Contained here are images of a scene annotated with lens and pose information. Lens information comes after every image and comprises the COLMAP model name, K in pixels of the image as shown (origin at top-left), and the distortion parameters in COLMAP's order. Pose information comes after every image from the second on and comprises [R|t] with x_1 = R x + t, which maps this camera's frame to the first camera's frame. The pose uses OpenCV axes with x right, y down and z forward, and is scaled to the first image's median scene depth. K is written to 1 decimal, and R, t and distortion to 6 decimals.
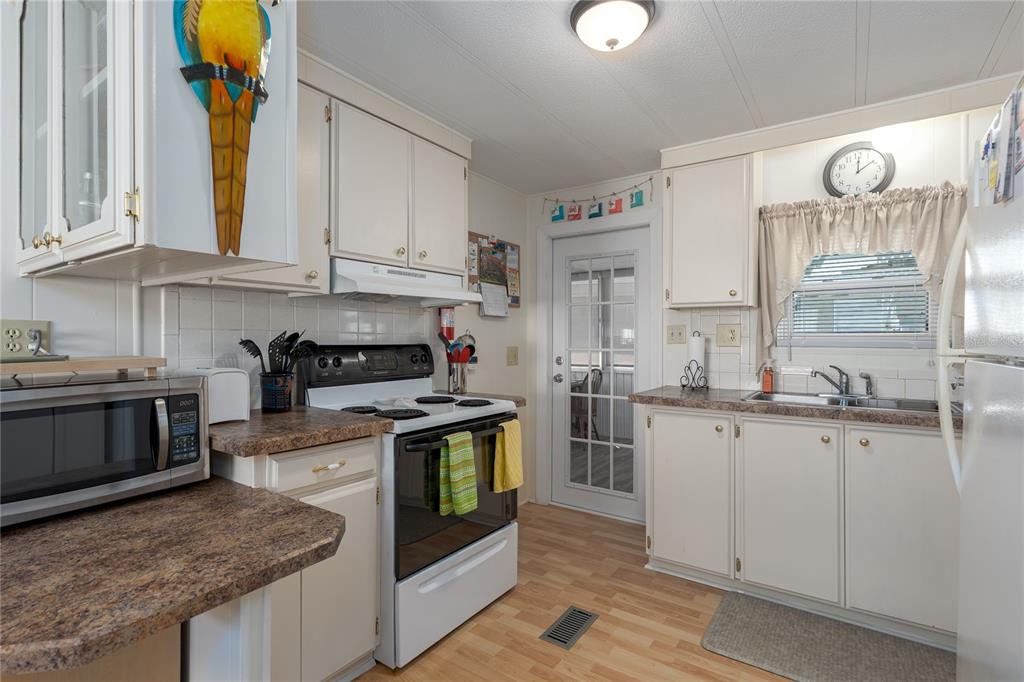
lens RADIAL K [[492.4, 0, 509.5], [0, 492.4, 341.5], [0, 0, 1]] dist [0.000225, 0.000345]
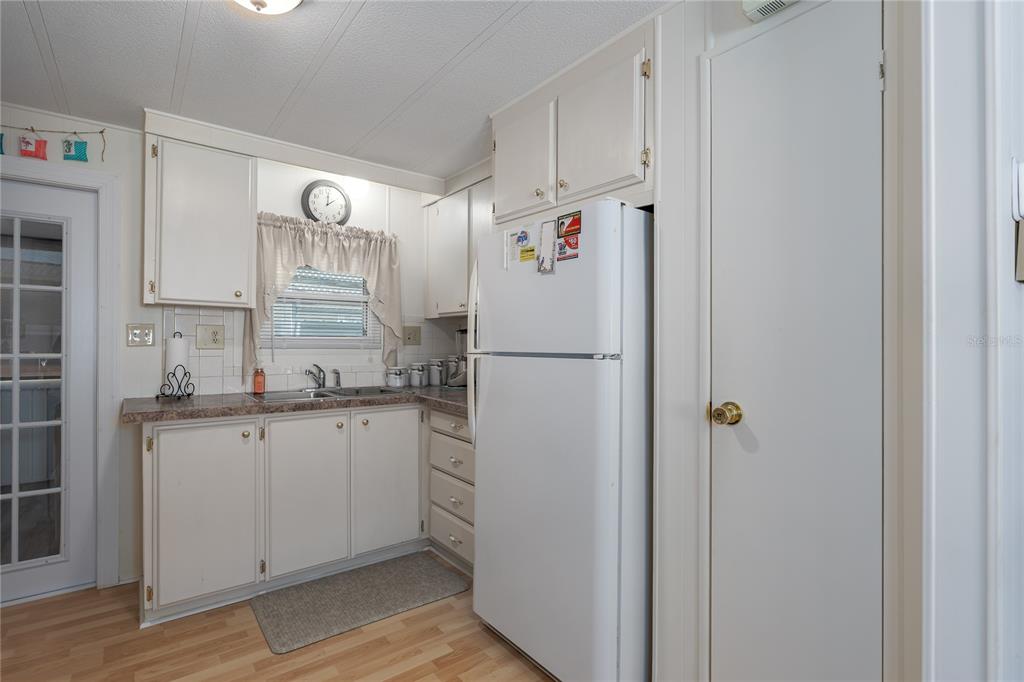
lens RADIAL K [[492.4, 0, 509.5], [0, 492.4, 341.5], [0, 0, 1]] dist [0.000225, 0.000345]
pose [[0.301591, 0.002421, 0.953434, -0.317653], [-0.002196, 0.999996, -0.001845, -0.004029], [-0.953435, -0.001537, 0.301595, 0.202340]]
